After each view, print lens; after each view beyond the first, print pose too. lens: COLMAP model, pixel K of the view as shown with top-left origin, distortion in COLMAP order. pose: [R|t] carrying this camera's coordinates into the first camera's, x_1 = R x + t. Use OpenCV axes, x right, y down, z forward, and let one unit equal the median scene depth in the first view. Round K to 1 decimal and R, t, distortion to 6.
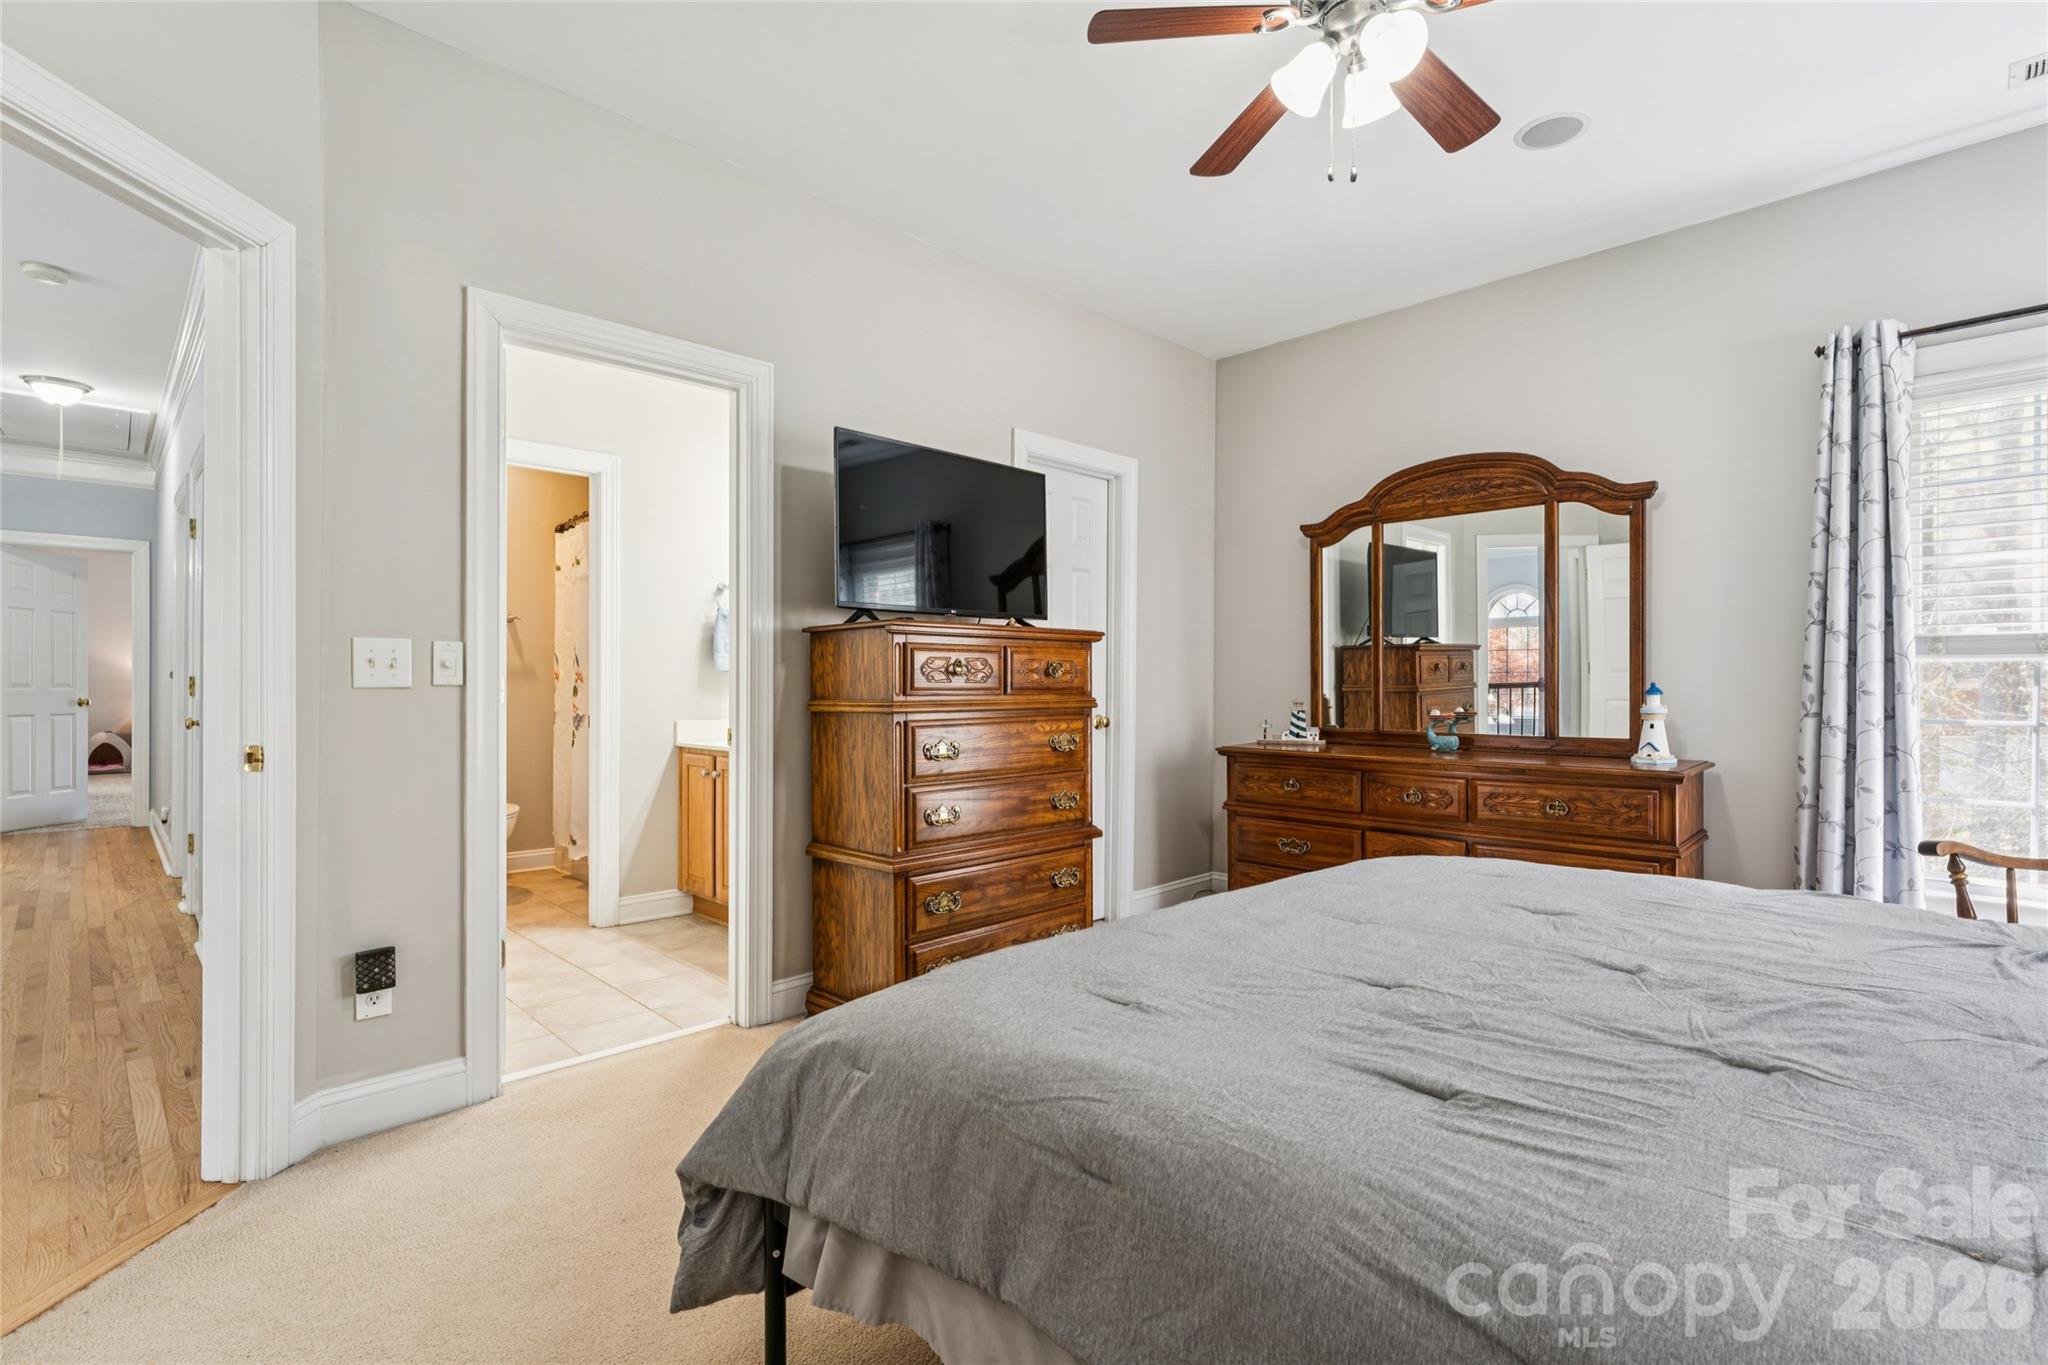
lens RADIAL K [[961.9, 0, 1025.9], [0, 961.9, 681.4], [0, 0, 1]] dist [0.000093, 0.003938]
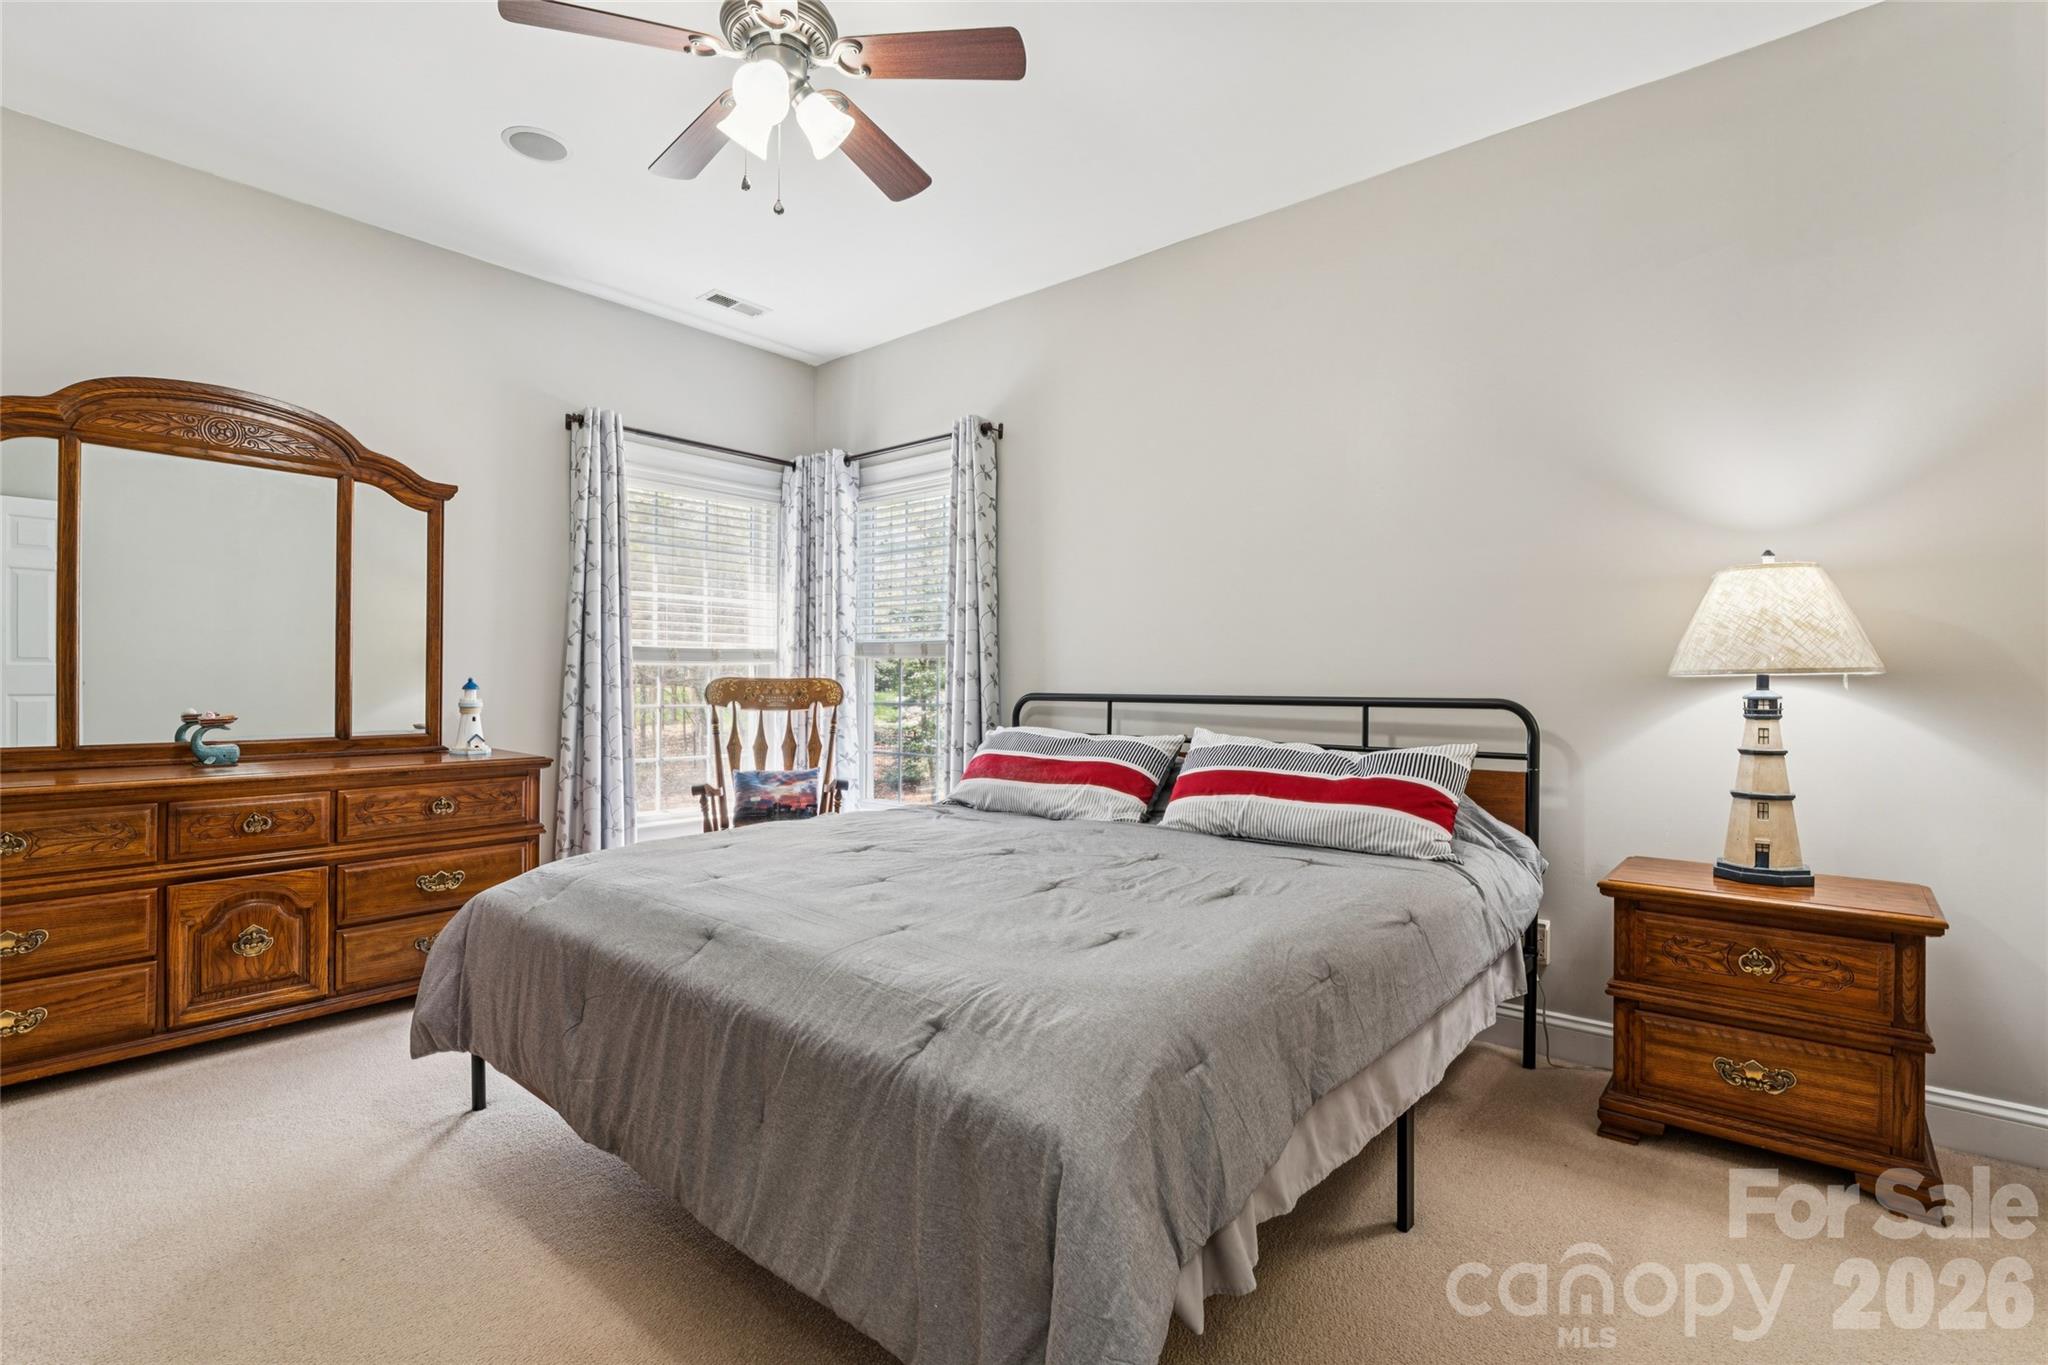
lens RADIAL K [[961.9, 0, 1011.0], [0, 961.9, 682.4], [0, 0, 1]] dist [0.000093, 0.003938]
pose [[-0.077474, -0.002106, 0.996992, -0.484830], [-0.007989, 0.999967, 0.001492, -0.000045], [-0.996962, -0.007849, -0.077488, 0.526647]]
